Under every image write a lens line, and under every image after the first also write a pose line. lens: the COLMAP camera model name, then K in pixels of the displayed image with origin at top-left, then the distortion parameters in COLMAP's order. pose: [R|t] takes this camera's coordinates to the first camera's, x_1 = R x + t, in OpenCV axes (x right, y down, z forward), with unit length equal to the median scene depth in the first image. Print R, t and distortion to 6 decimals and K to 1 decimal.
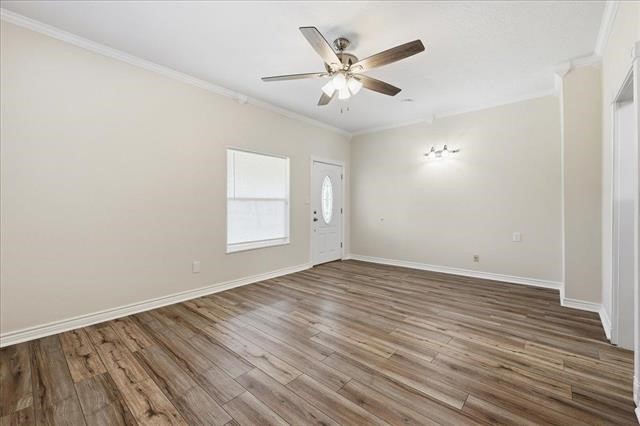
lens RADIAL K [[266.9, 0, 322.5], [0, 266.9, 206.6], [0, 0, 1]] dist [-0.001629, 0.000089]
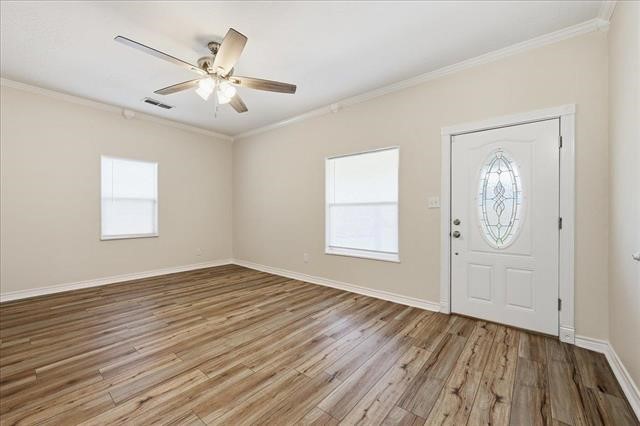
lens RADIAL K [[259.5, 0, 319.6], [0, 259.5, 212.7], [0, 0, 1]] dist [-0.001023, 0.000213]
pose [[0.021476, 0.004010, -0.999761, 0.925920], [-0.005990, 0.999975, 0.003882, 0.000206], [0.999751, 0.005906, 0.021500, 1.205905]]
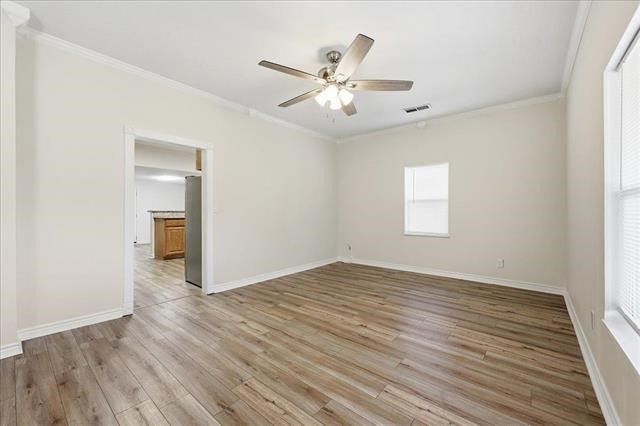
lens RADIAL K [[259.5, 0, 319.7], [0, 259.5, 211.3], [0, 0, 1]] dist [-0.001023, 0.000213]
pose [[-0.999861, 0.000655, -0.016681, 0.127359], [0.000586, 0.999991, 0.004109, -0.004988], [0.016683, 0.004098, -0.999852, 1.781323]]
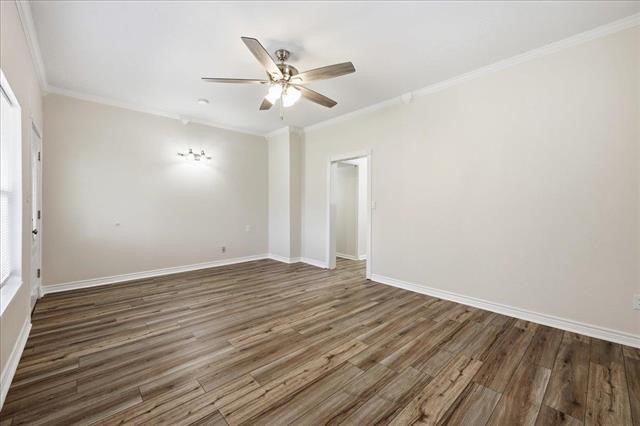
lens RADIAL K [[259.5, 0, 317.2], [0, 259.5, 211.3], [0, 0, 1]] dist [-0.001023, 0.000213]
pose [[0.113149, -0.016097, 0.993448, -0.830821], [-0.003099, 0.999858, 0.016554, -0.004801], [-0.993573, -0.004952, 0.113084, 0.652748]]
